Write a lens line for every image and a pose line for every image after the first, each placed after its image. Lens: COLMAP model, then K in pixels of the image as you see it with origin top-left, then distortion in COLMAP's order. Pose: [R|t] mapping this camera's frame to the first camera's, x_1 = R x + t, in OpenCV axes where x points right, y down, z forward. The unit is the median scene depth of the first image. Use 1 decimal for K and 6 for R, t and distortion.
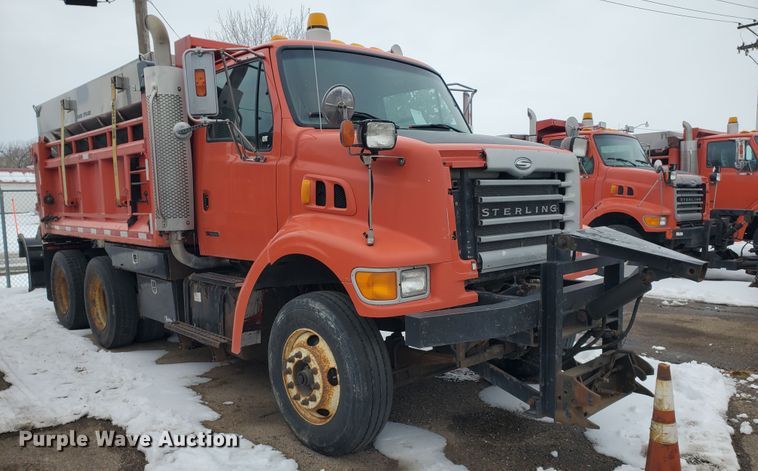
lens RADIAL K [[579.5, 0, 392.6], [0, 579.5, 270.2], [0, 0, 1]] dist [0.004015, 0.000918]
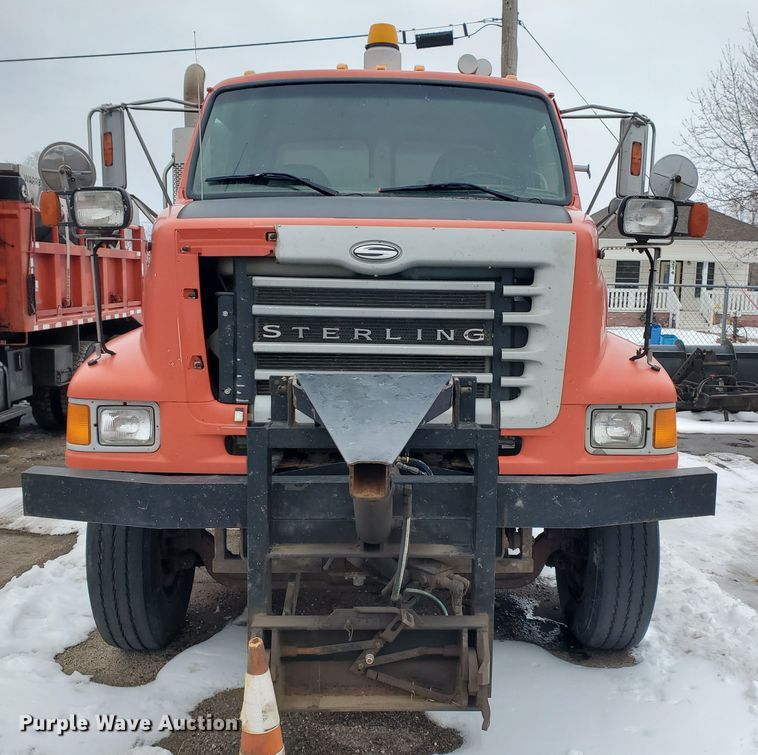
lens RADIAL K [[836.8, 0, 444.2], [0, 836.8, 427.3], [0, 0, 1]] dist [0.209372, -0.542228]
pose [[0.756340, 0.132067, -0.640709, 0.642130], [-0.116180, 0.990958, 0.067115, -0.058412], [0.643779, 0.023676, 0.764845, 0.317691]]
